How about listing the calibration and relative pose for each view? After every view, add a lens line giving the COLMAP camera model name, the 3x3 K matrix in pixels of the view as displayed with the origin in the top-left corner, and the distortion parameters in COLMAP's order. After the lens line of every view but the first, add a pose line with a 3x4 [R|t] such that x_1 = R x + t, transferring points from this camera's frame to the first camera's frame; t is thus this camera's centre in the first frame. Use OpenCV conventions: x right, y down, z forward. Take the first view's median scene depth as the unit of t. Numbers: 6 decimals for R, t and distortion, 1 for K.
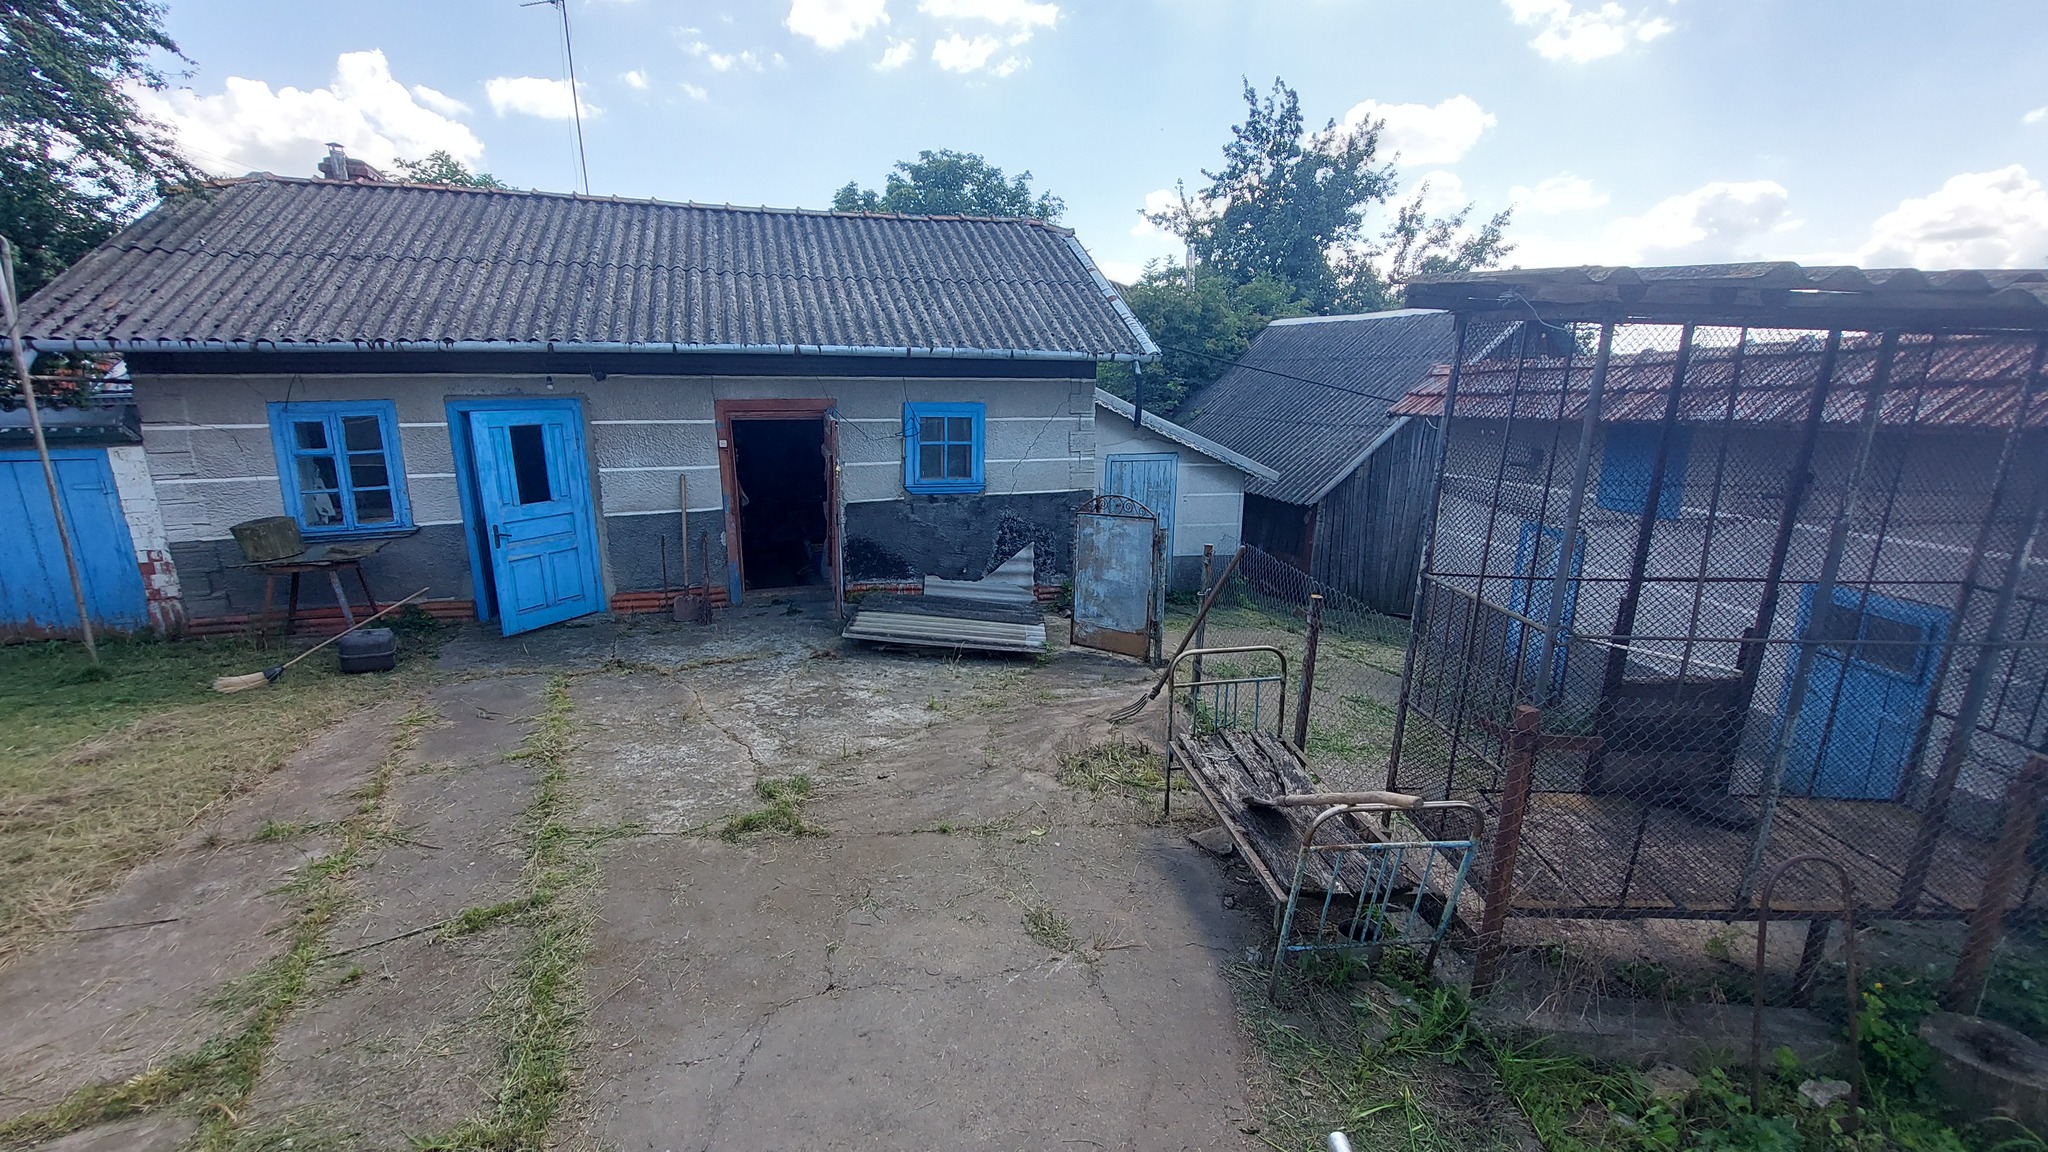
lens RADIAL K [[804.0, 0, 1024.0], [0, 804.0, 576.0], [0, 0, 1]] dist [-0.019723, 0.000183]
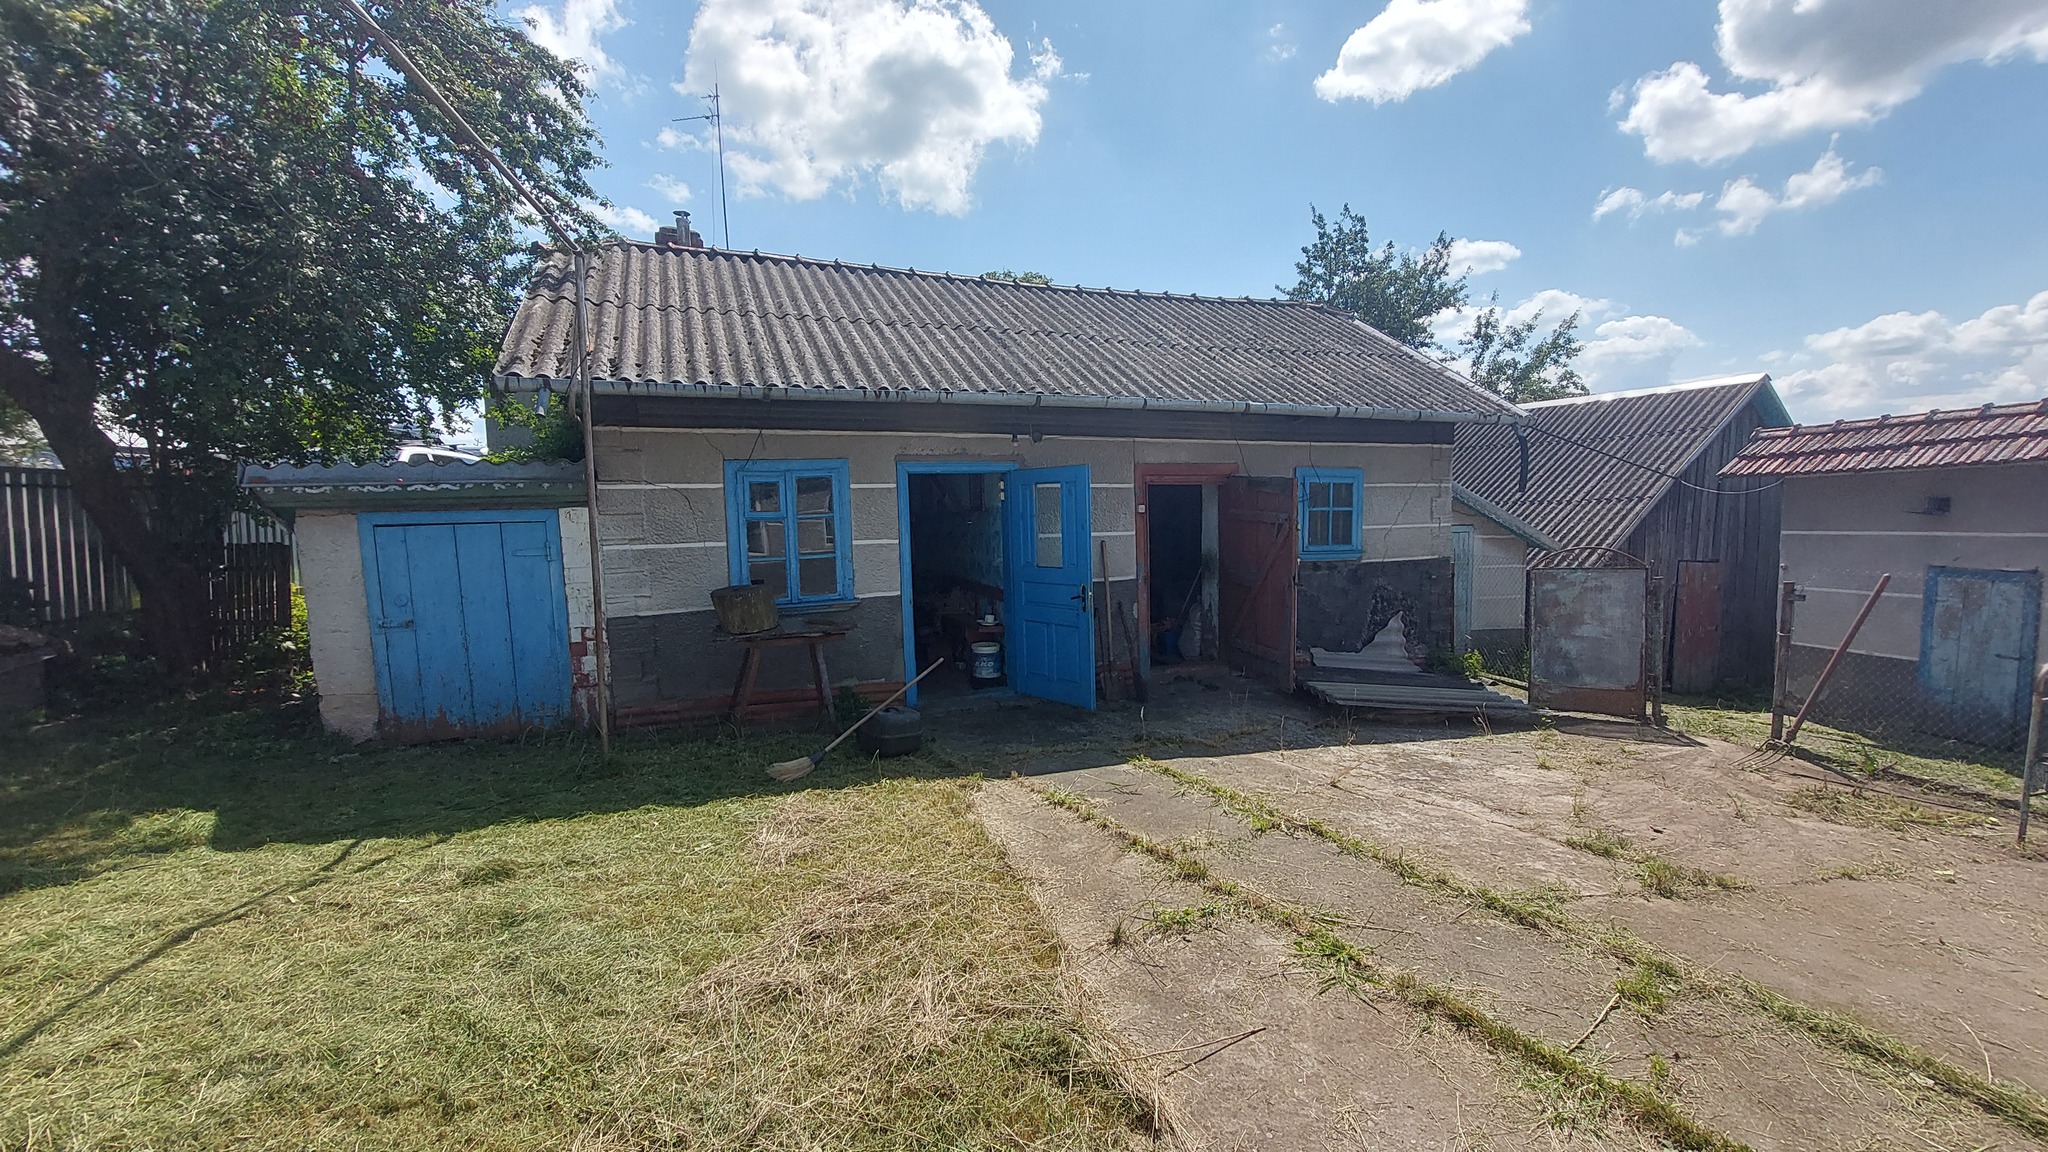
lens RADIAL K [[809.8, 0, 1024.0], [0, 809.8, 576.0], [0, 0, 1]] dist [-0.014794, -0.000107]
pose [[0.997706, -0.026826, 0.062150, -0.661162], [0.035826, 0.988255, -0.148557, 0.056964], [-0.057434, 0.150442, 0.986949, 0.091806]]
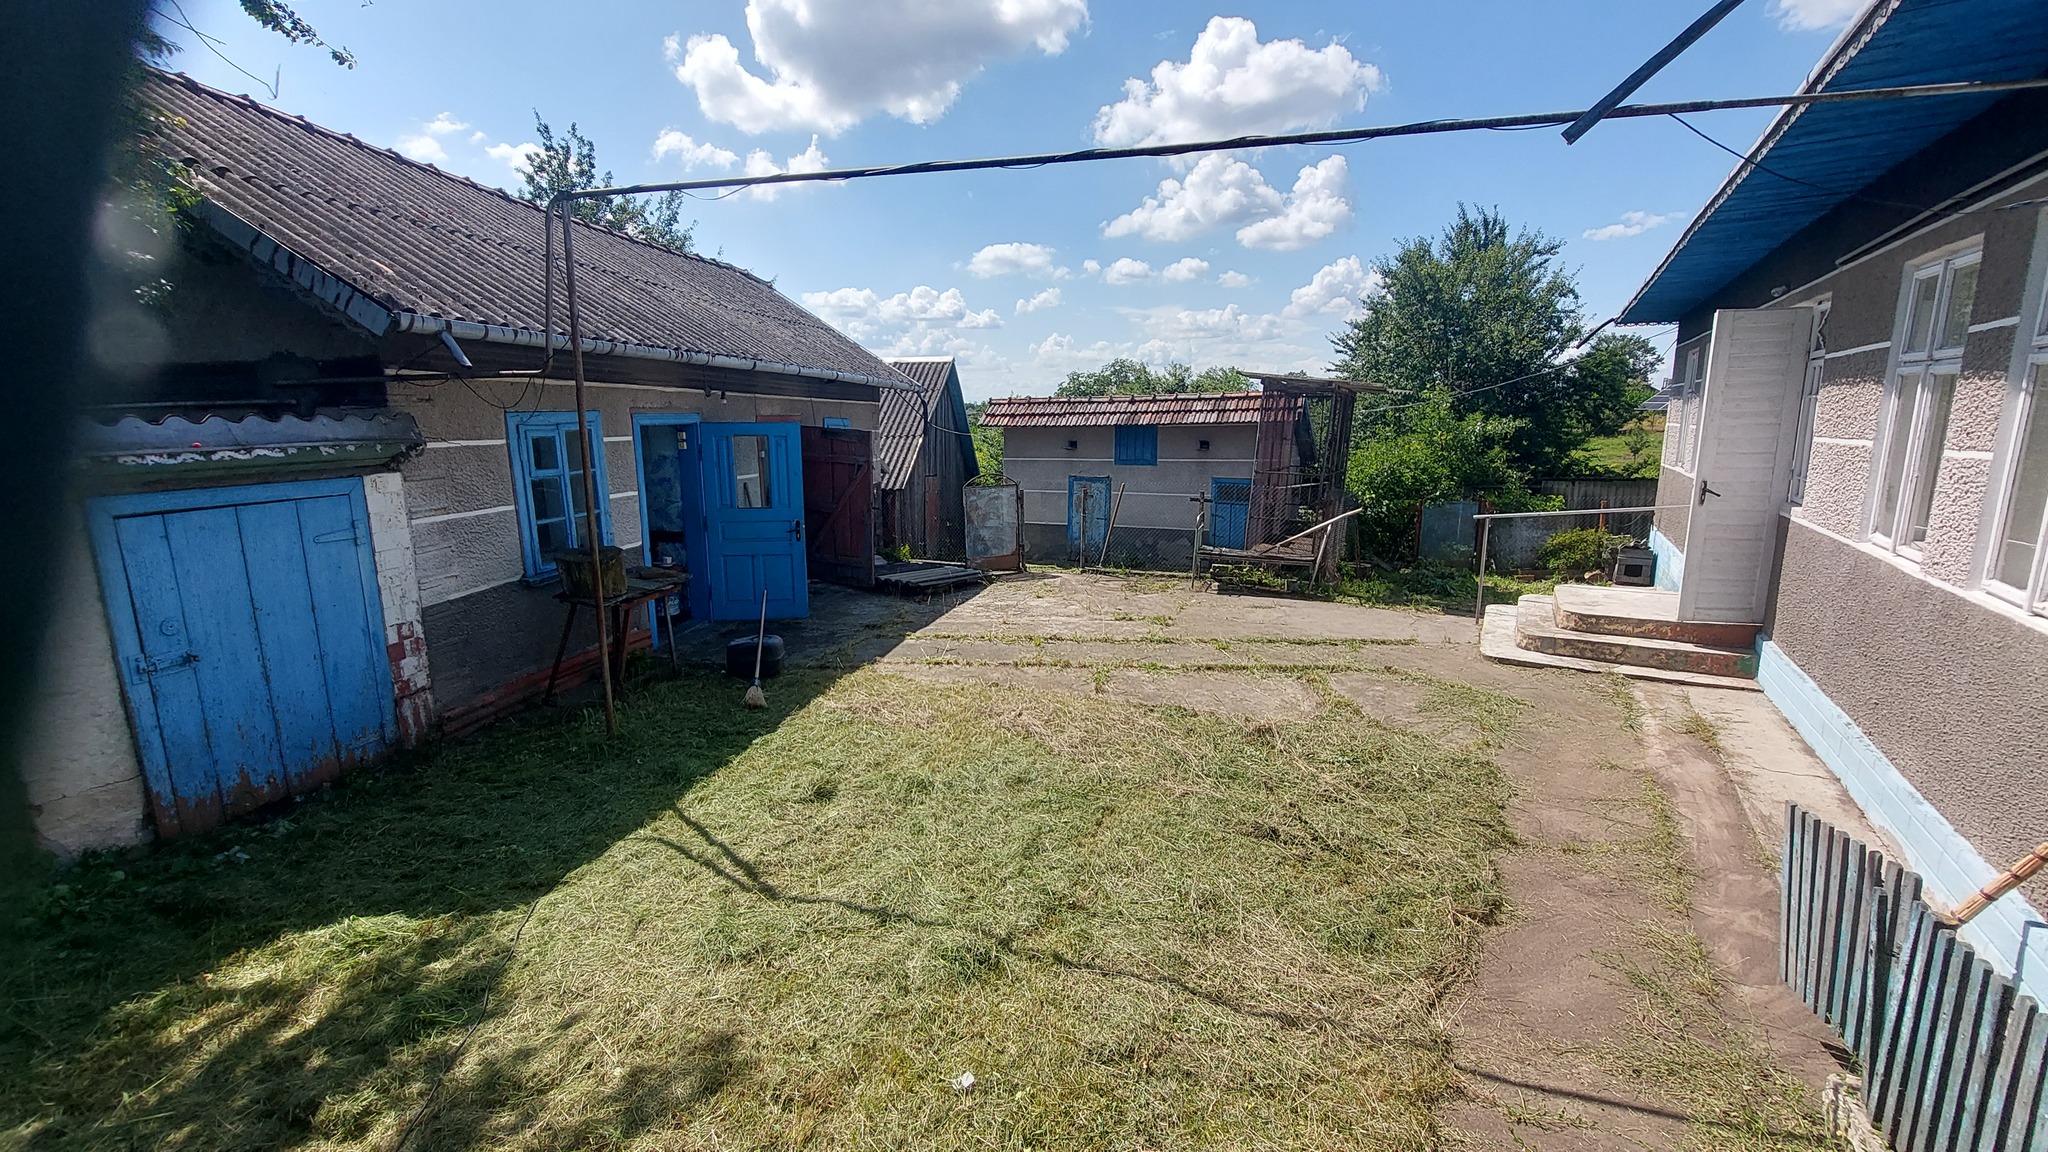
lens RADIAL K [[808.4, 0, 999.4], [0, 808.4, 566.7], [0, 0, 1]] dist [-0.020918, -0.000041]
pose [[0.487544, -0.157947, 0.858693, -1.390378], [0.196239, 0.978160, 0.068502, -0.025596], [-0.850759, 0.135111, 0.507892, 0.185689]]
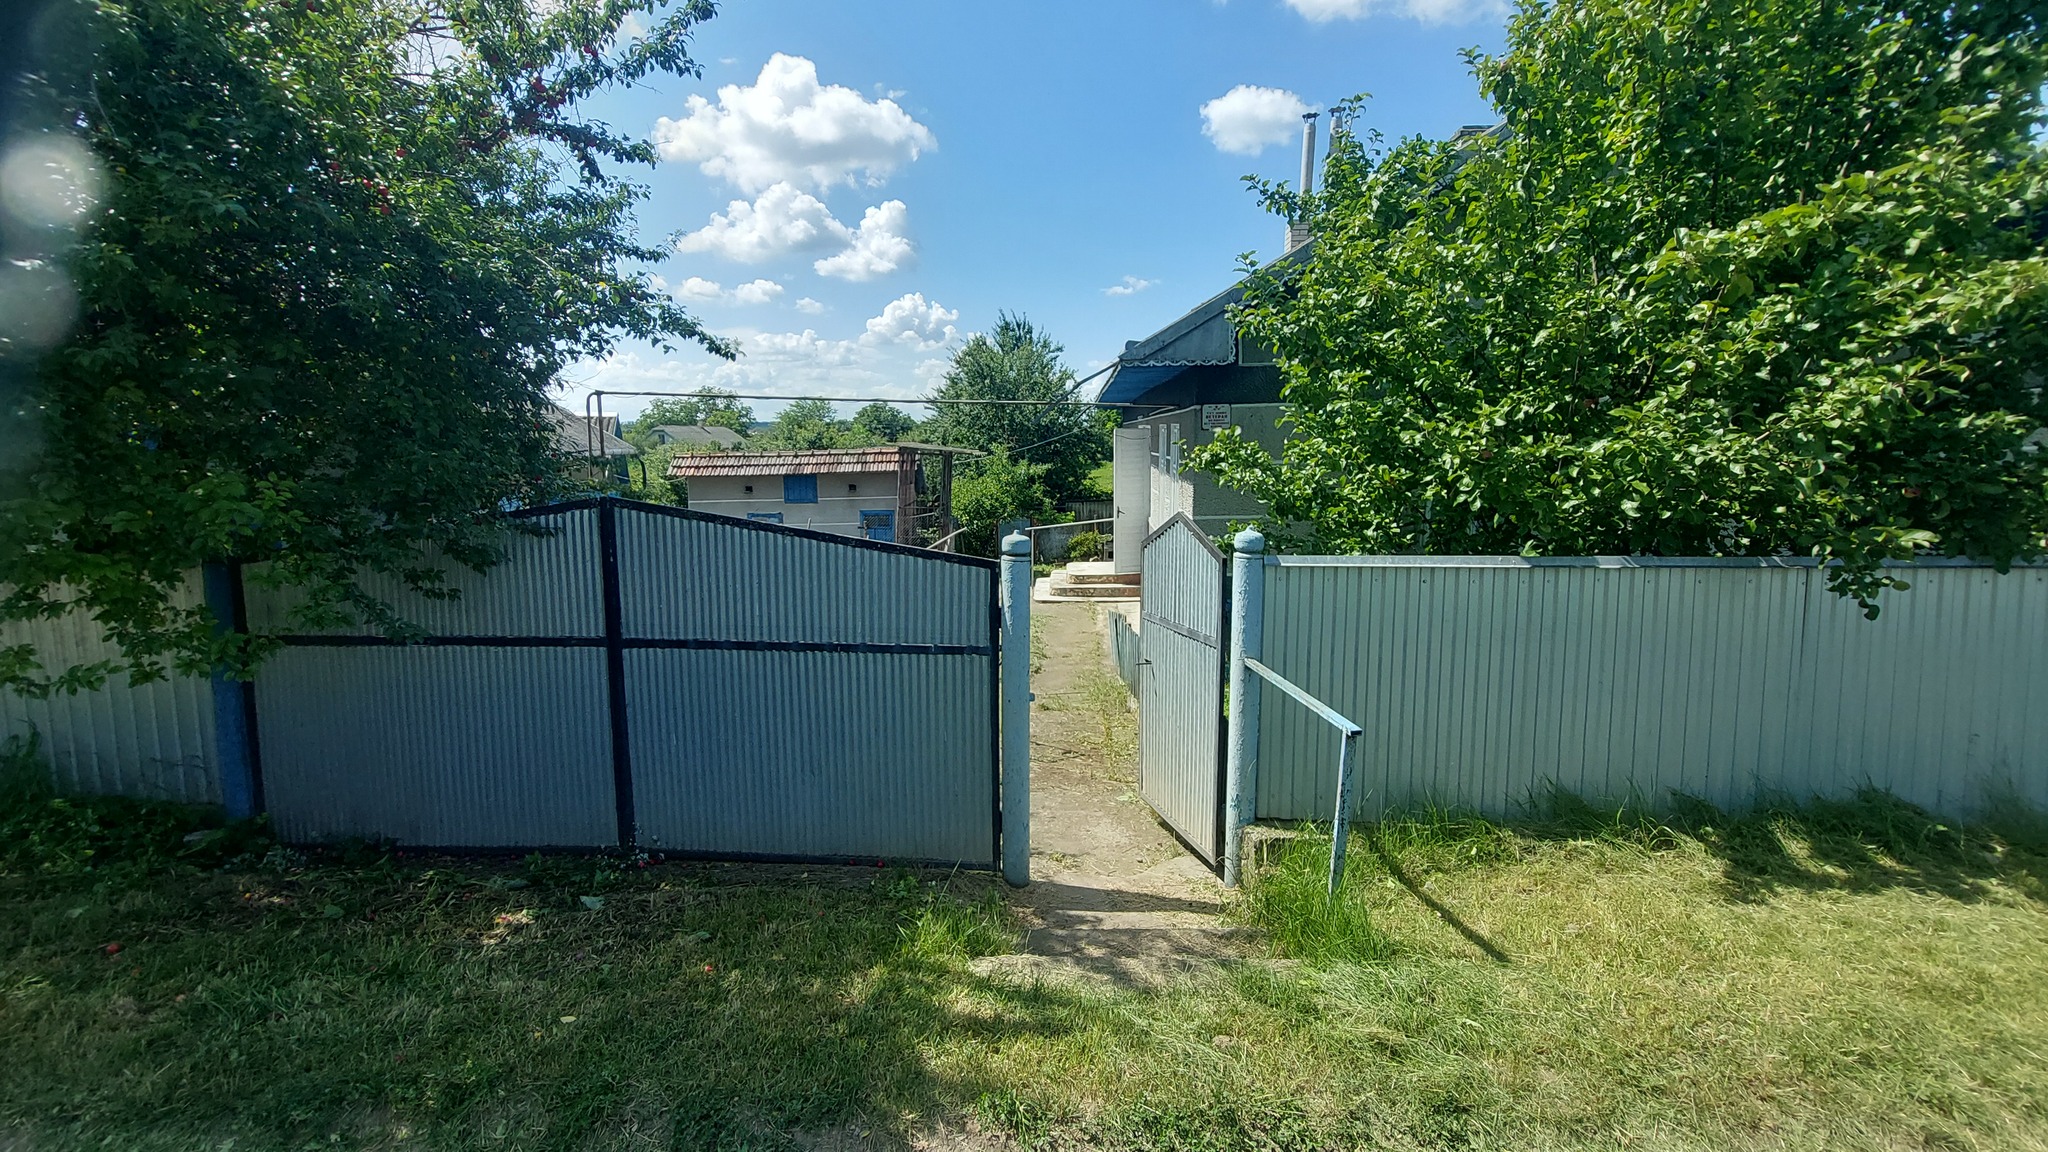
lens RADIAL K [[808.4, 0, 999.4], [0, 808.4, 566.7], [0, 0, 1]] dist [-0.020918, -0.000041]
pose [[0.017663, -0.151499, 0.988300, -2.159023], [0.229798, 0.962608, 0.143453, -0.106068], [-0.973078, 0.224575, 0.051817, 0.158576]]
